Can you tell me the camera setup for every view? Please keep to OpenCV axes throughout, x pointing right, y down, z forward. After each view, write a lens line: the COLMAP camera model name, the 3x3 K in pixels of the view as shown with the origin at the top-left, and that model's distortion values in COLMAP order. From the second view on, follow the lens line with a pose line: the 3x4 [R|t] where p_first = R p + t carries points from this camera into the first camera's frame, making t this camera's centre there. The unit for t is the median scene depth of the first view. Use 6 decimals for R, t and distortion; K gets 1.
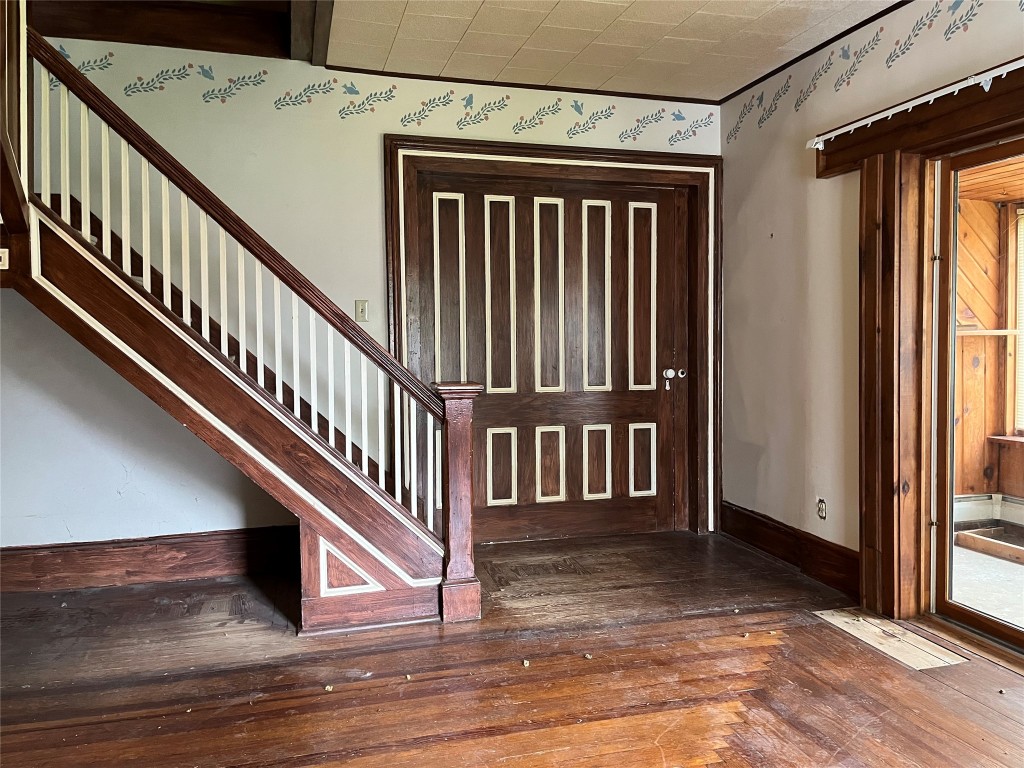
lens RADIAL K [[771.1, 0, 512.9], [0, 771.1, 378.3], [0, 0, 1]] dist [0.064498, -0.097927]
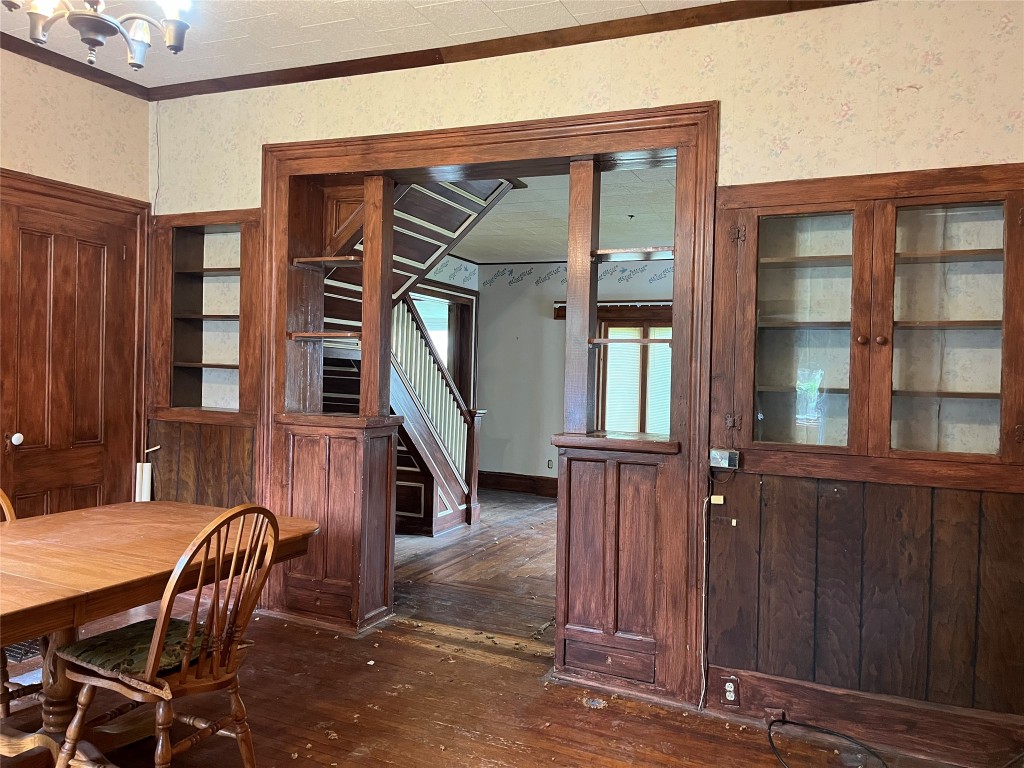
lens RADIAL K [[771.1, 0, 512.9], [0, 771.1, 378.3], [0, 0, 1]] dist [0.064498, -0.097927]
pose [[0.648626, 0.022952, 0.760761, -1.489824], [0.001674, 0.999500, -0.031581, -0.011106], [-0.761105, 0.021758, 0.648264, -0.403725]]
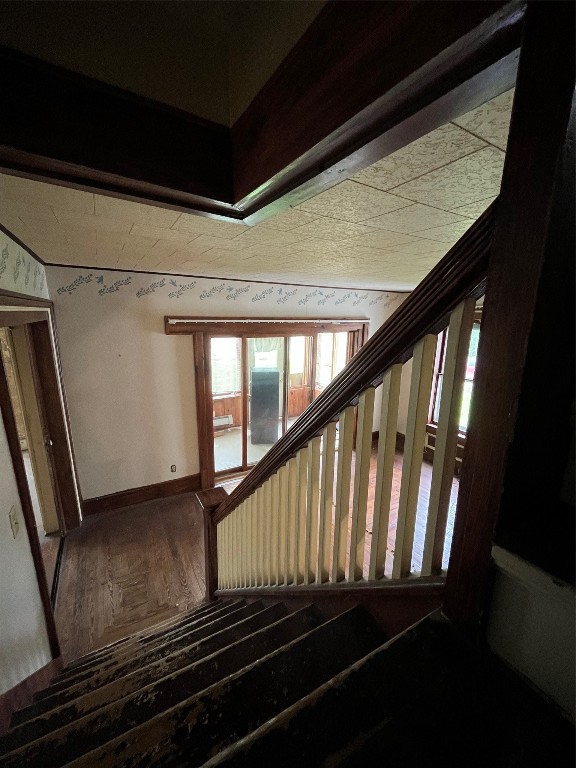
lens RADIAL K [[311.0, 0, 288.0], [0, 311.0, 384.0], [0, 0, 1]] dist [-0.002563, -0.000077]
pose [[-0.254306, -0.212868, 0.943406, -0.610615], [0.030197, 0.973253, 0.227743, -0.329049], [-0.966652, 0.086404, -0.241076, 0.931780]]
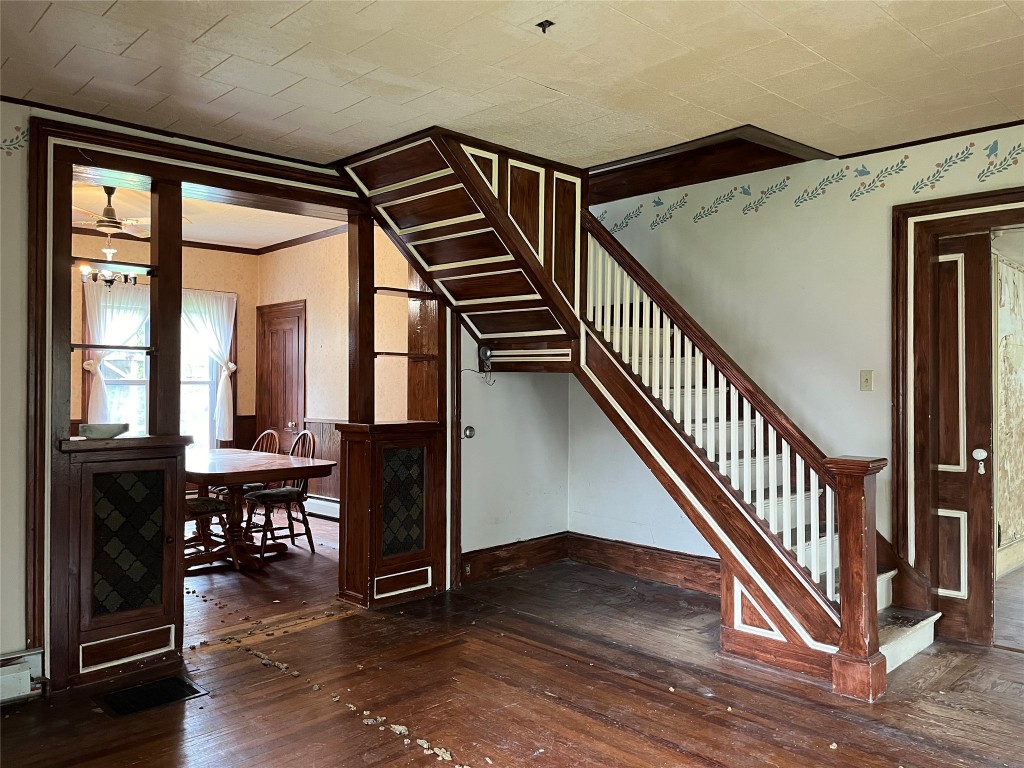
lens RADIAL K [[771.1, 0, 512.9], [0, 771.1, 378.3], [0, 0, 1]] dist [0.064498, -0.097927]
pose [[0.466147, 0.002164, -0.884704, 0.578722], [-0.050240, 0.998448, -0.024029, -0.048054], [0.883280, 0.055648, 0.465533, 0.118265]]
